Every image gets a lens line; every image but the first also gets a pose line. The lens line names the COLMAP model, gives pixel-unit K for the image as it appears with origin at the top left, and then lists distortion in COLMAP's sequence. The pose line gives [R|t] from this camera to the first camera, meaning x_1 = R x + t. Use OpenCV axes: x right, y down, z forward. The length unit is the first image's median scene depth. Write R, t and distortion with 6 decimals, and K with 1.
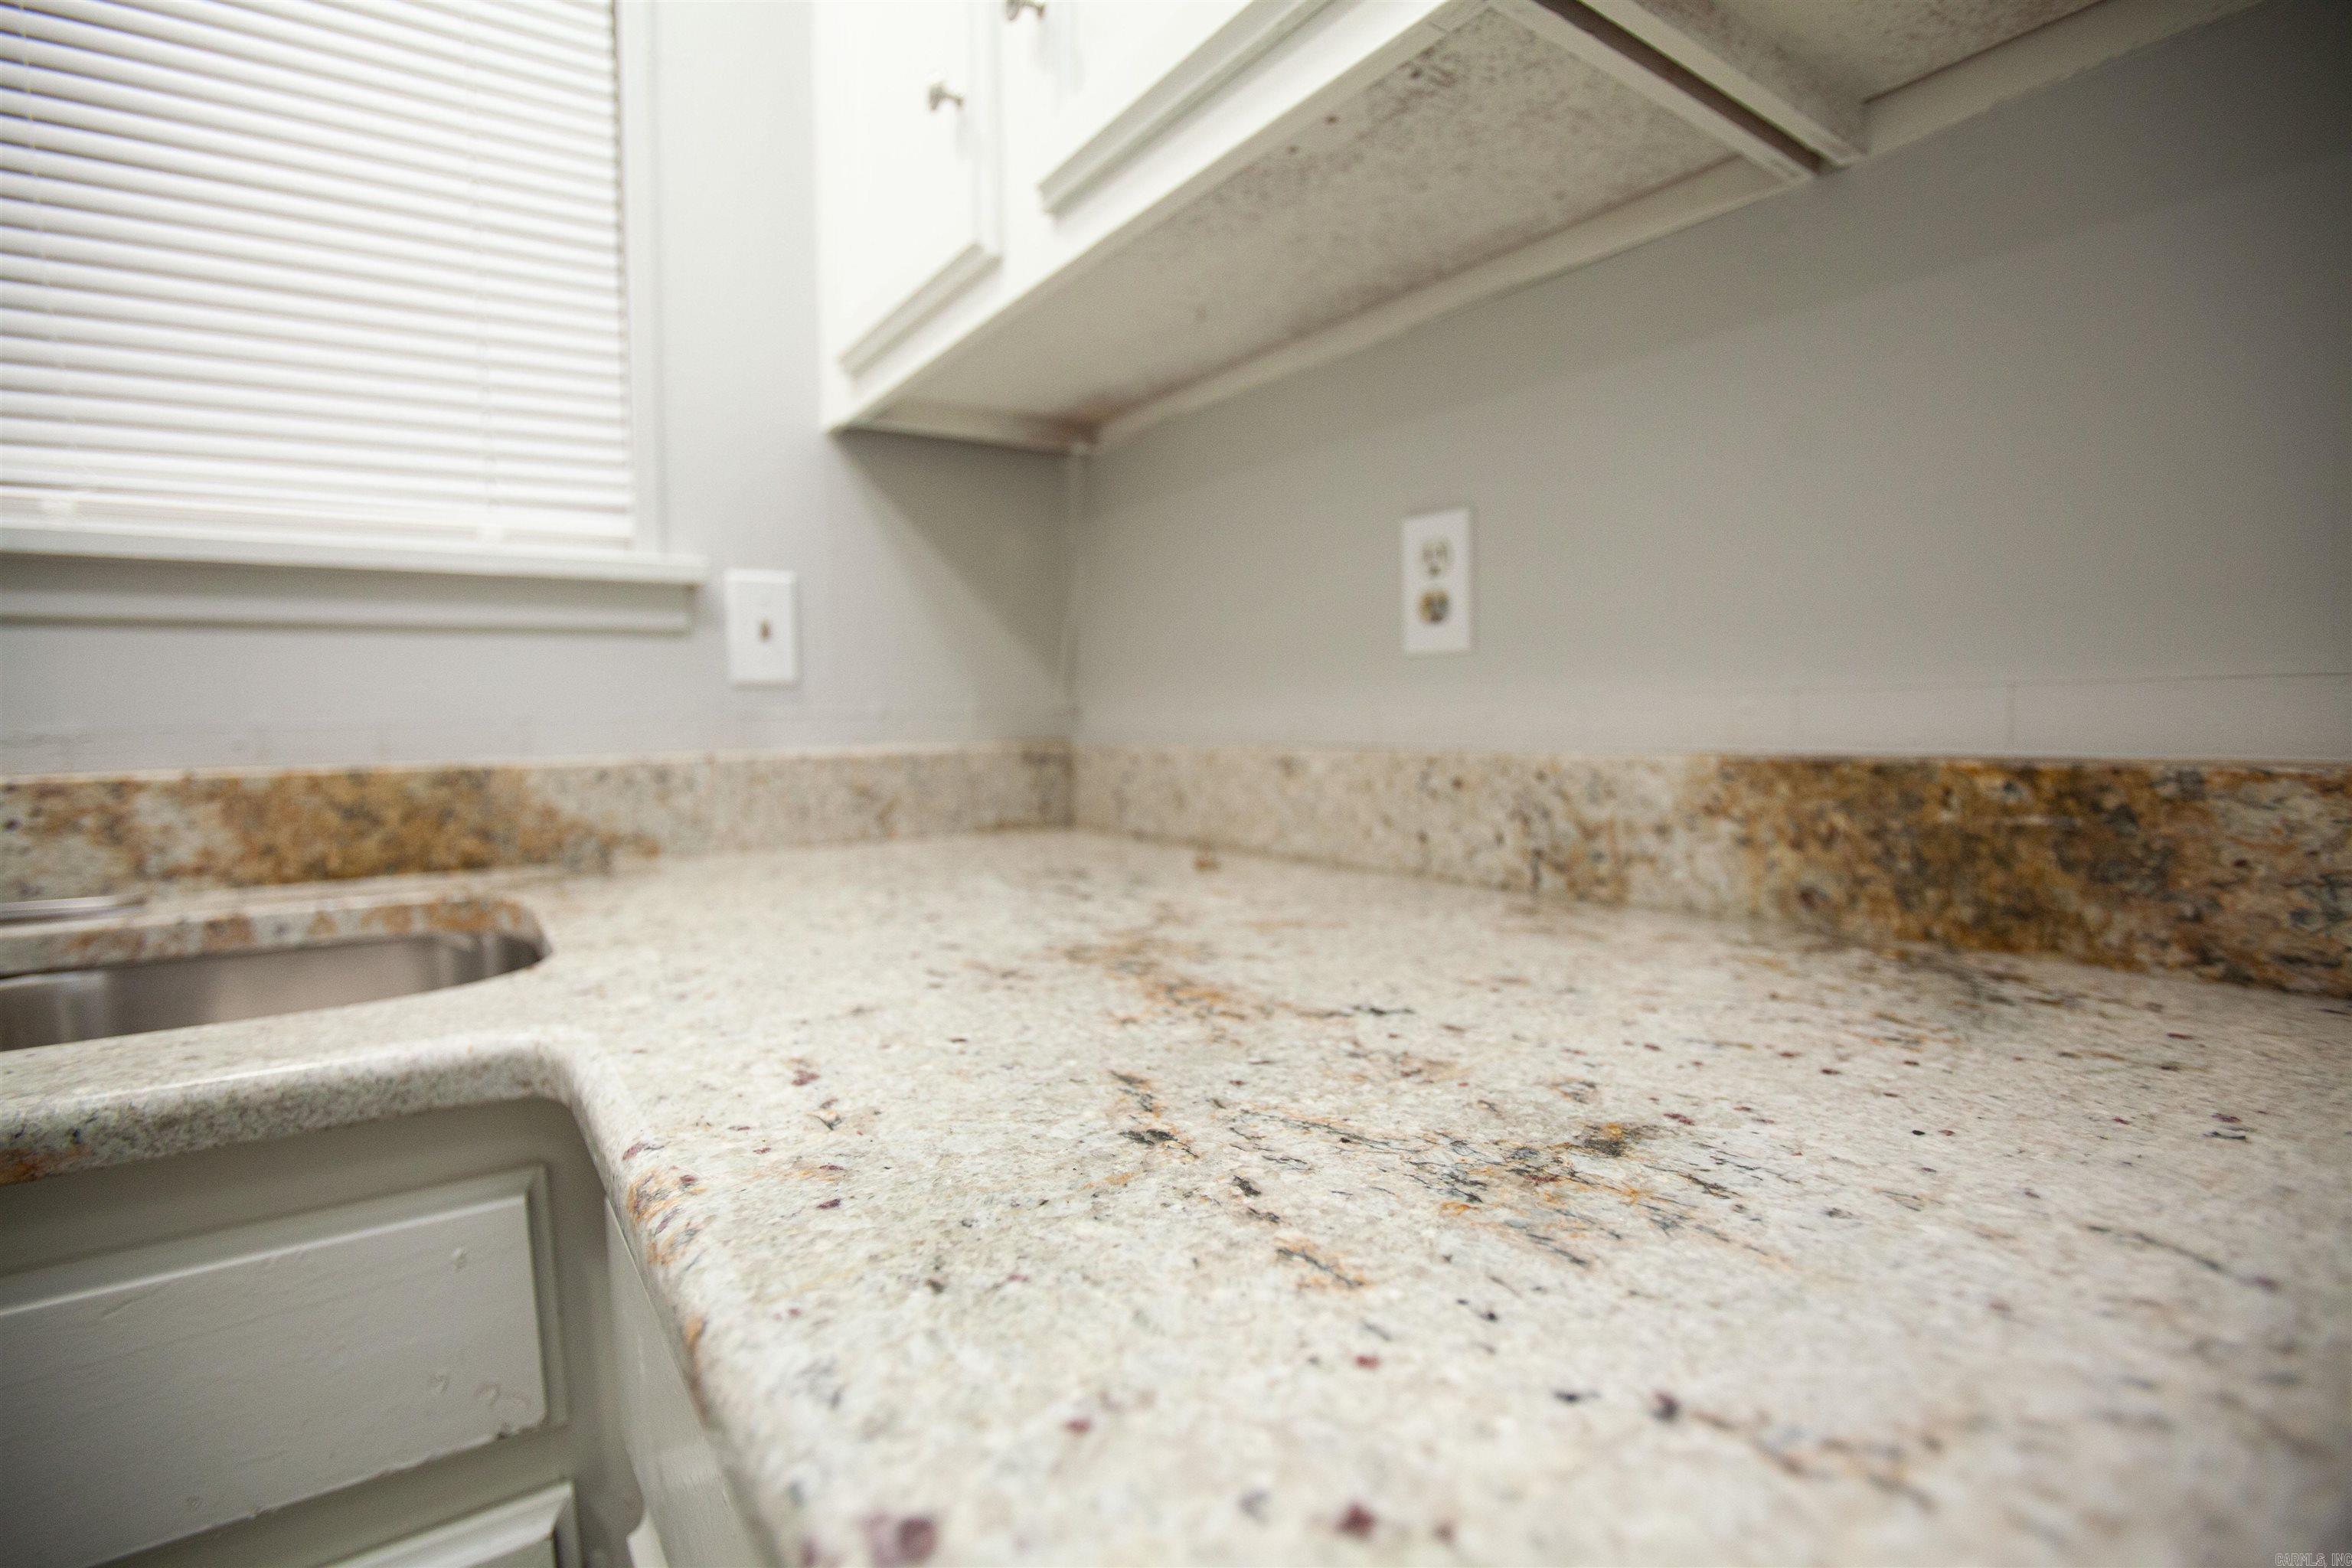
lens RADIAL K [[1150.1, 0, 1154.4], [0, 1150.1, 778.5], [0, 0, 1]] dist [-0.049222, 0.011758]
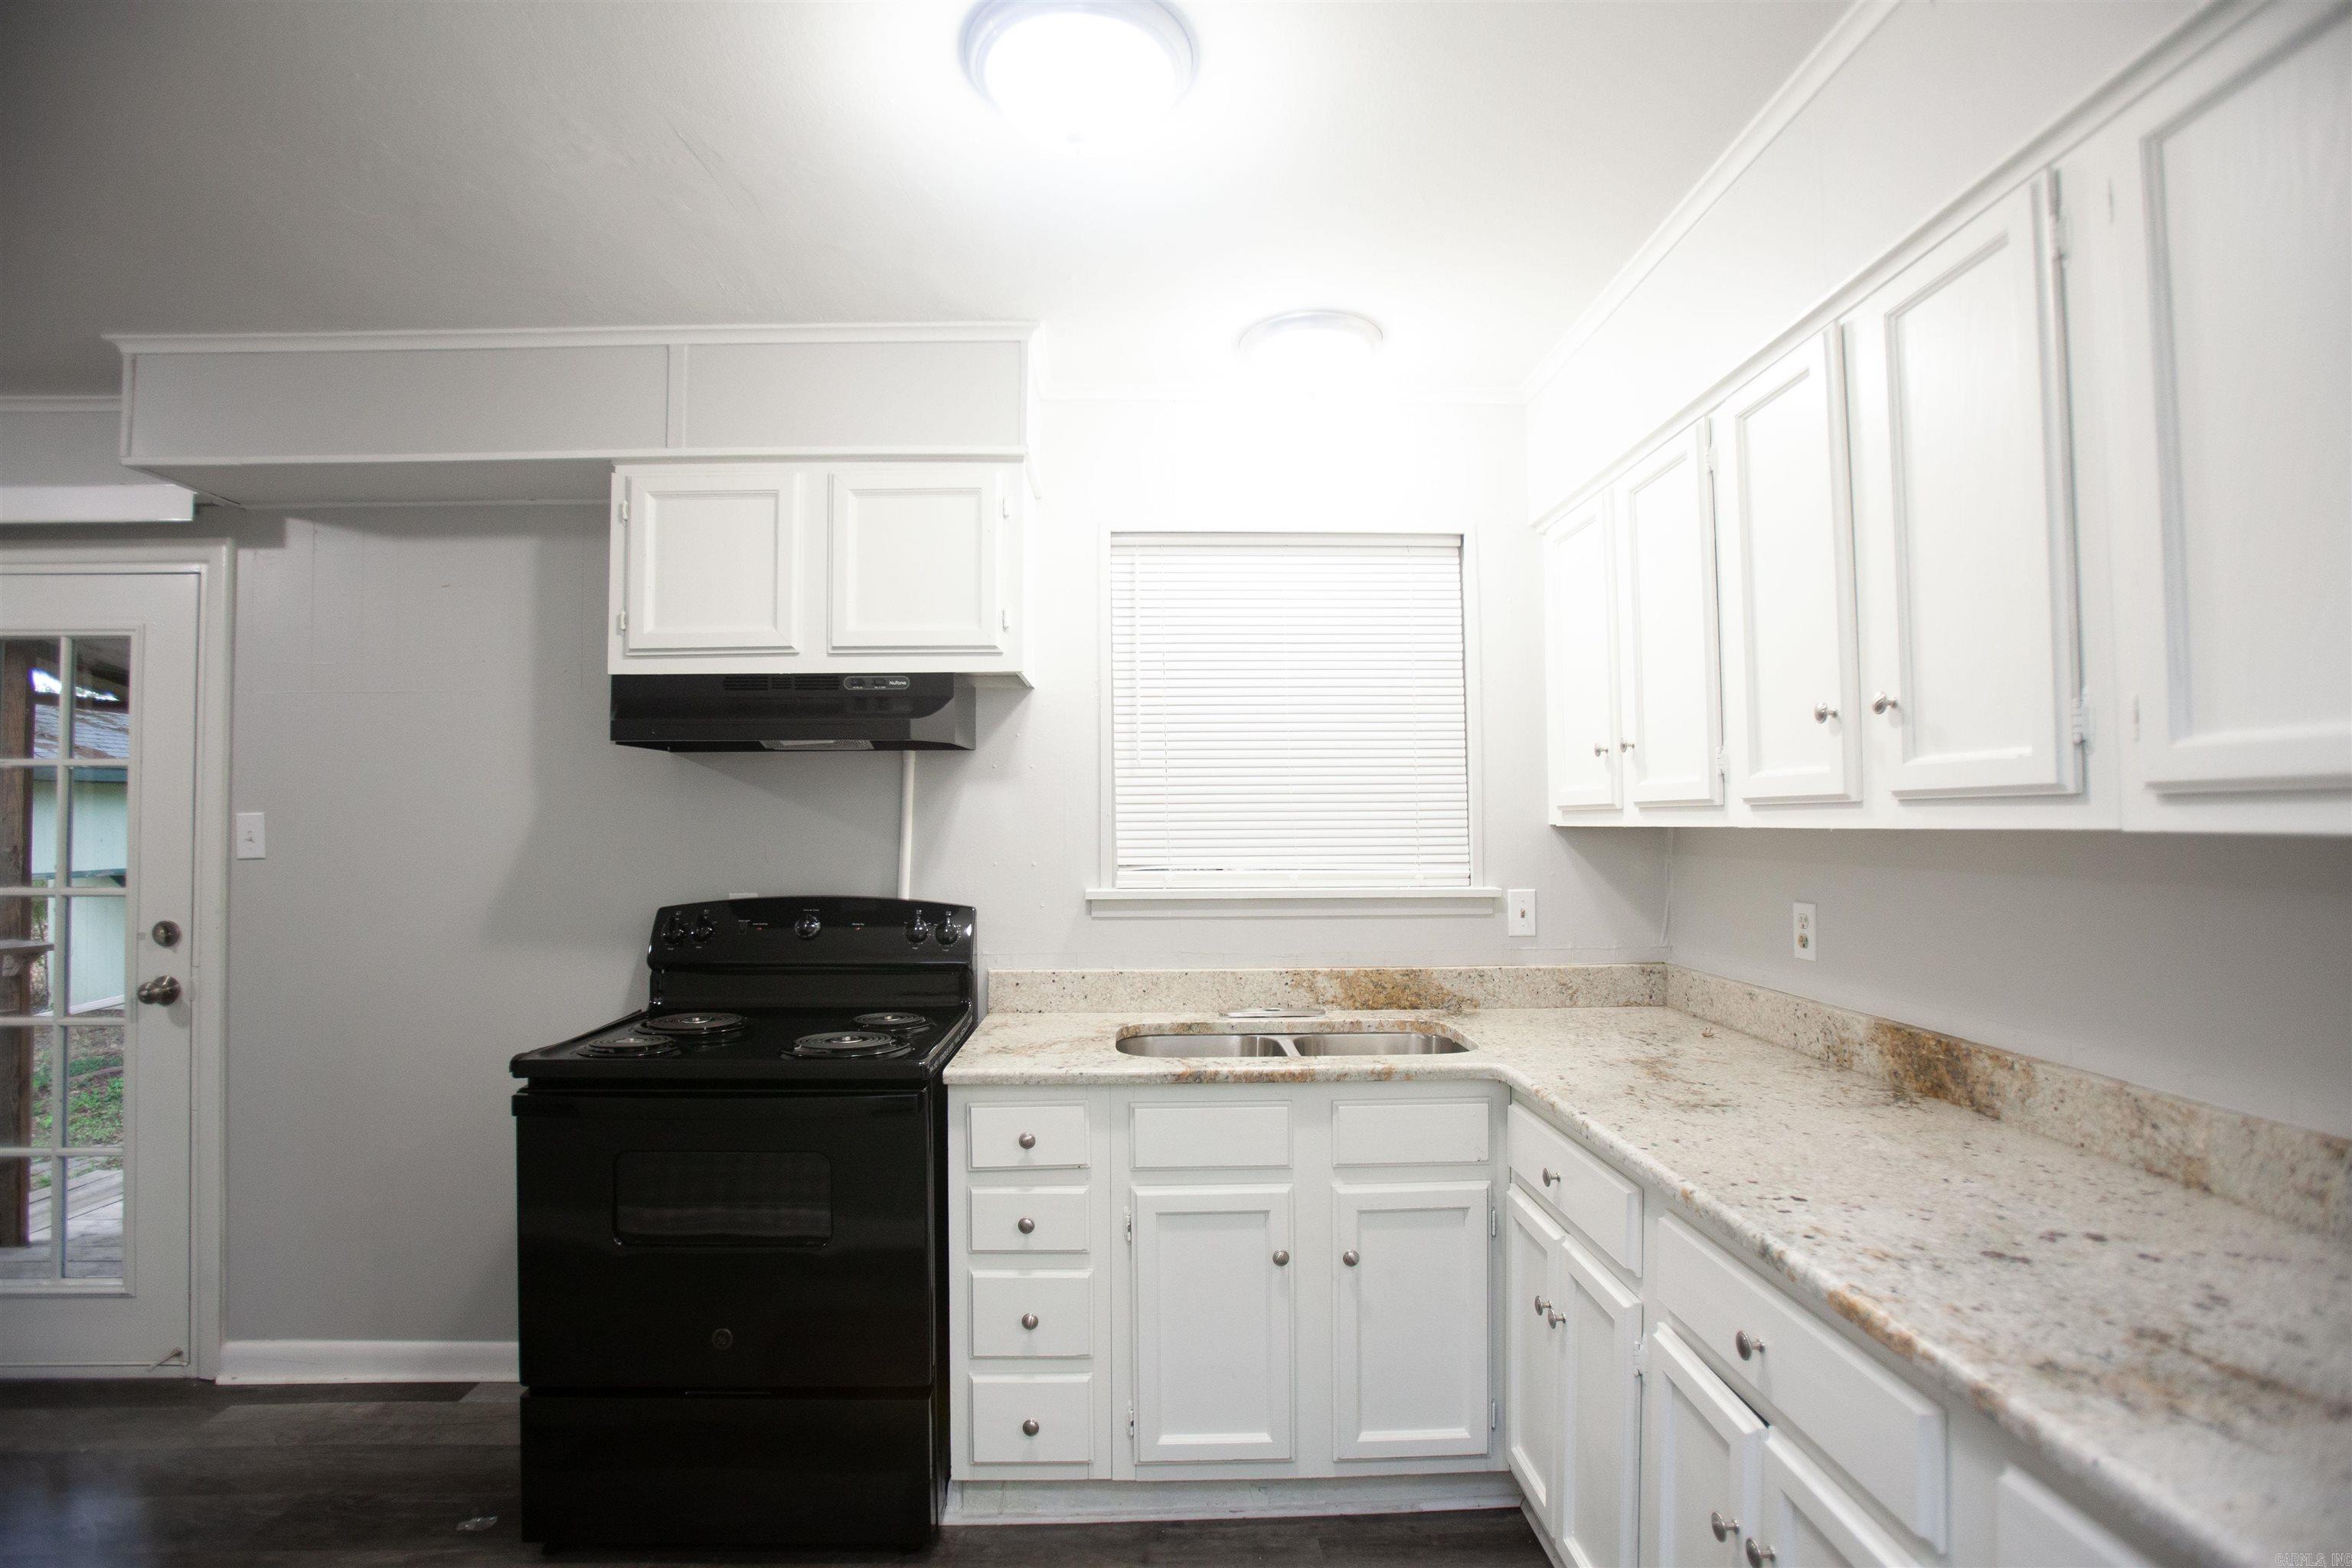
lens RADIAL K [[1150.1, 0, 1170.5], [0, 1150.1, 791.3], [0, 0, 1]] dist [-0.049222, 0.011758]
pose [[0.847154, 0.002685, -0.531340, 0.382608], [-0.043154, 0.997032, -0.063764, -0.255938], [0.529592, 0.076947, 0.844755, -1.796085]]
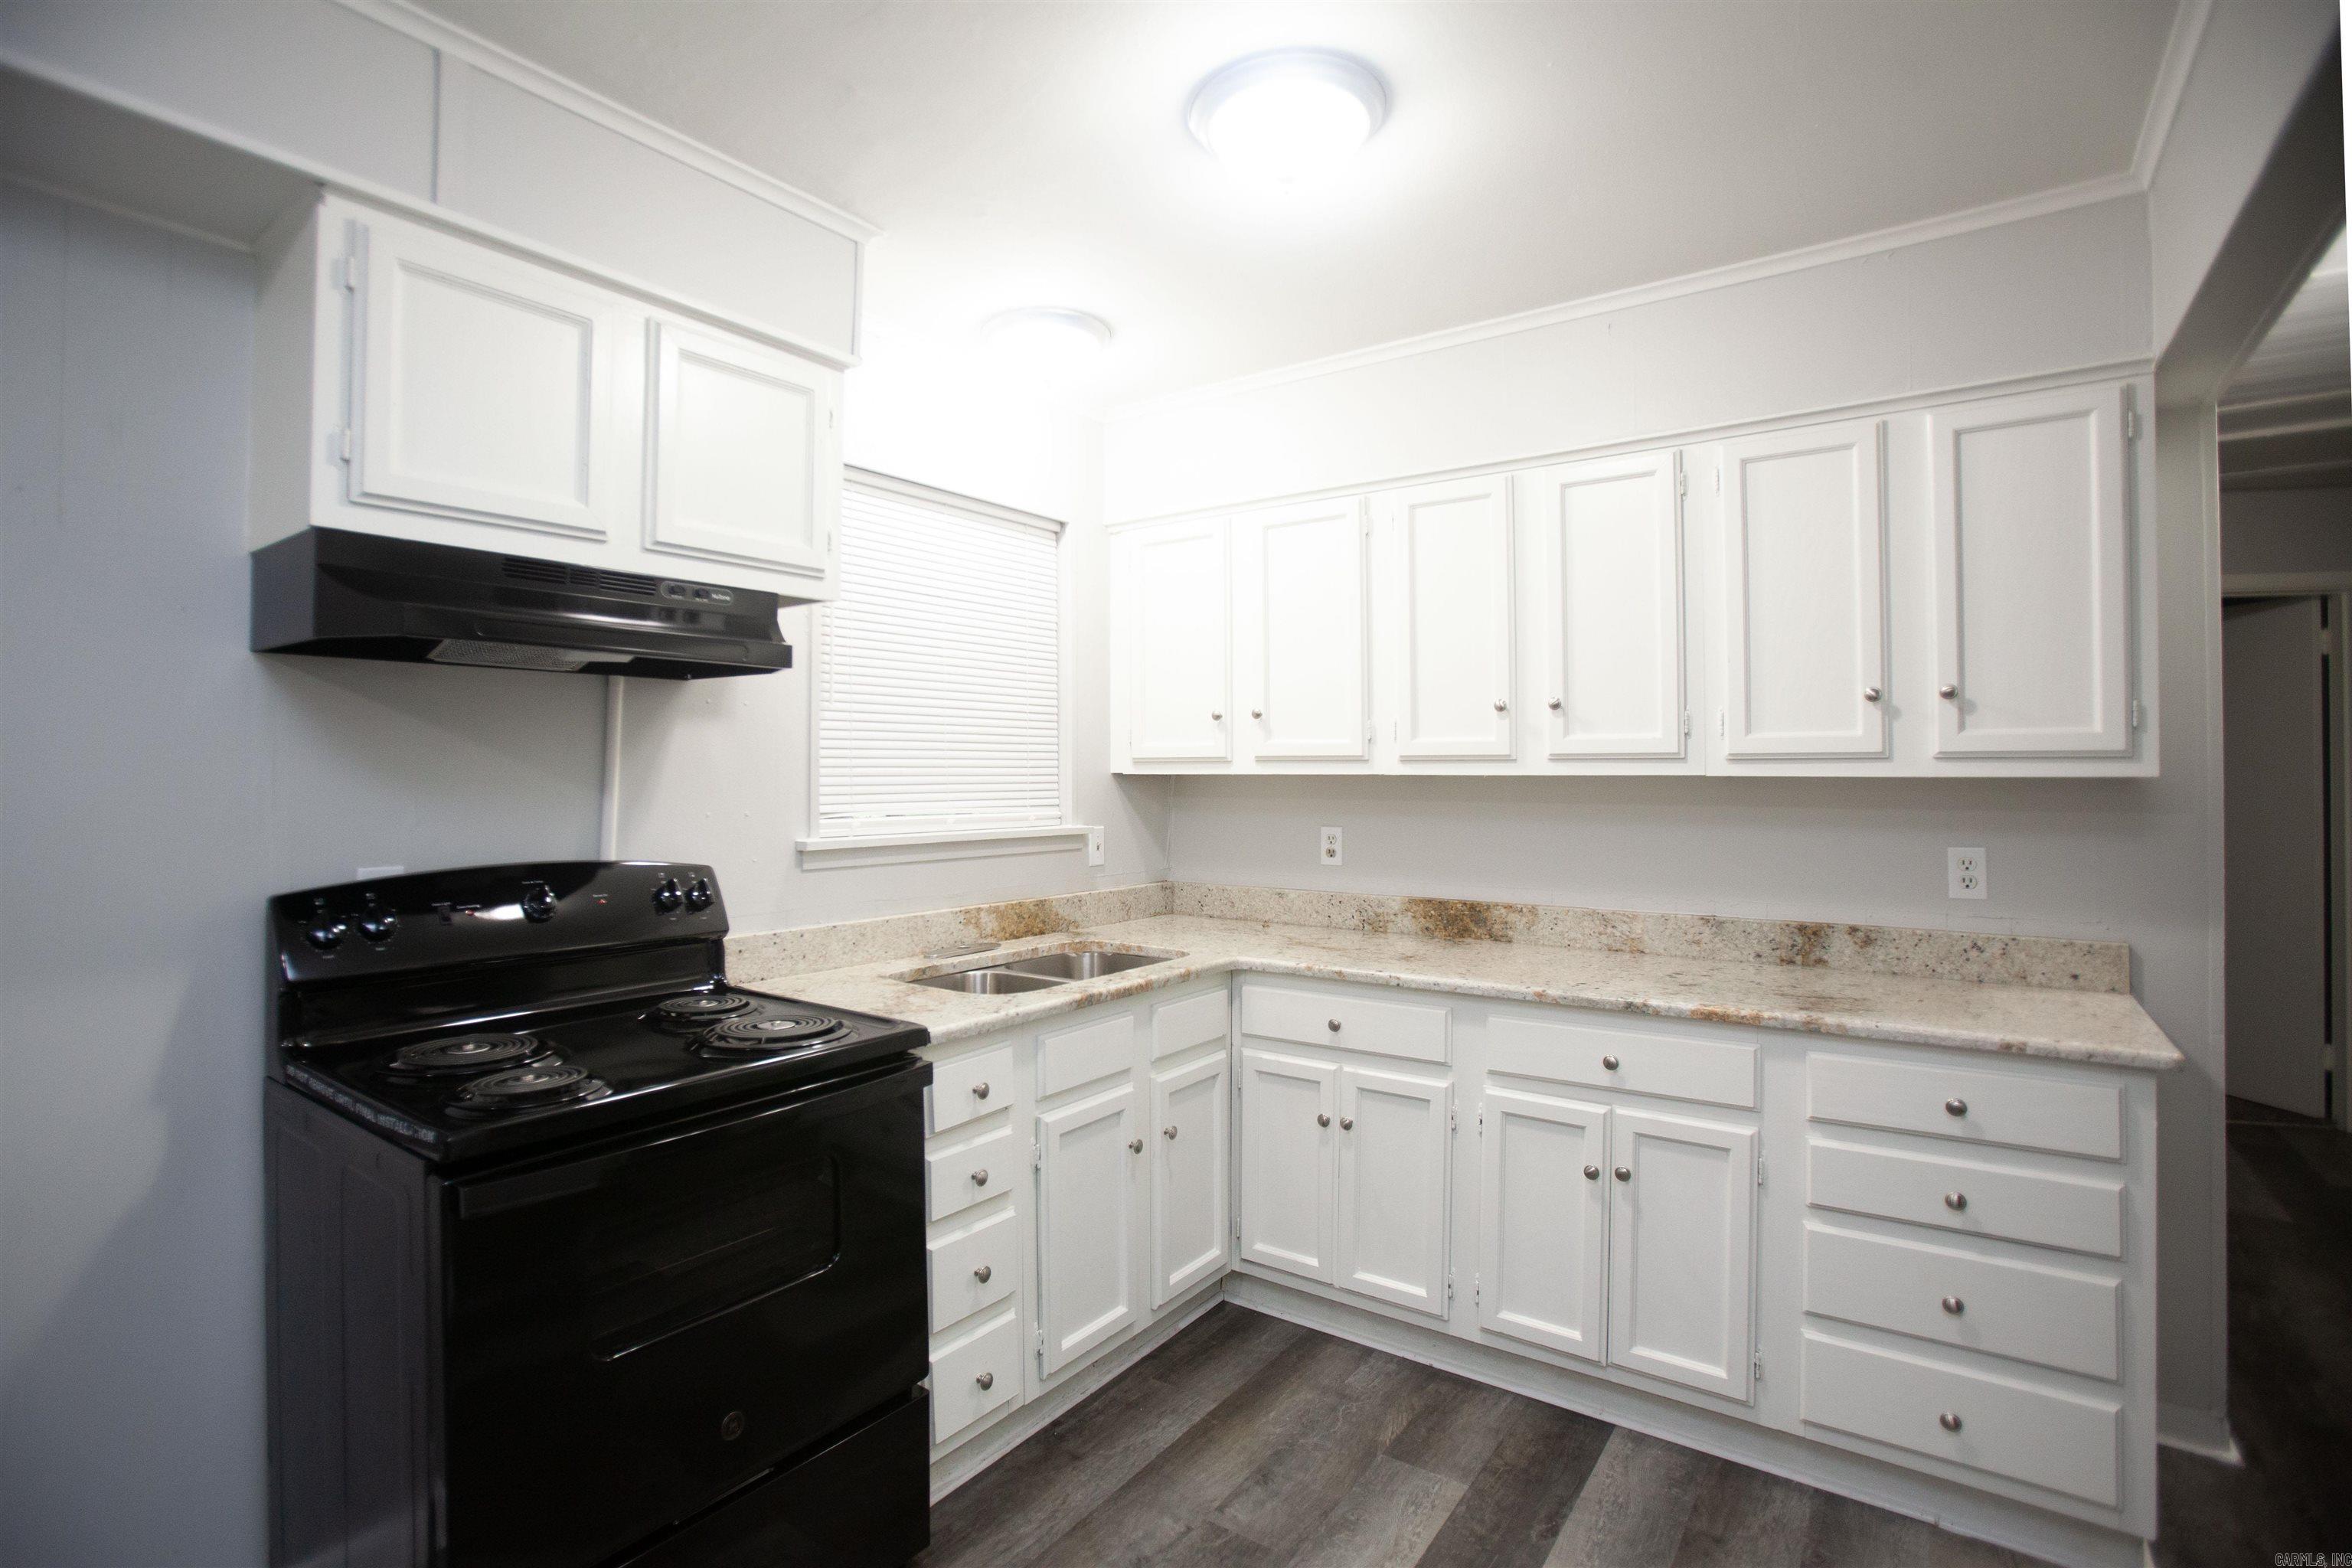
lens RADIAL K [[1150.1, 0, 1181.8], [0, 1150.1, 745.9], [0, 0, 1]] dist [-0.049222, 0.011758]
pose [[0.933447, 0.031105, 0.357363, -1.503593], [-0.001290, 0.996518, -0.083368, -0.181468], [-0.358712, 0.077359, 0.930237, -2.237727]]
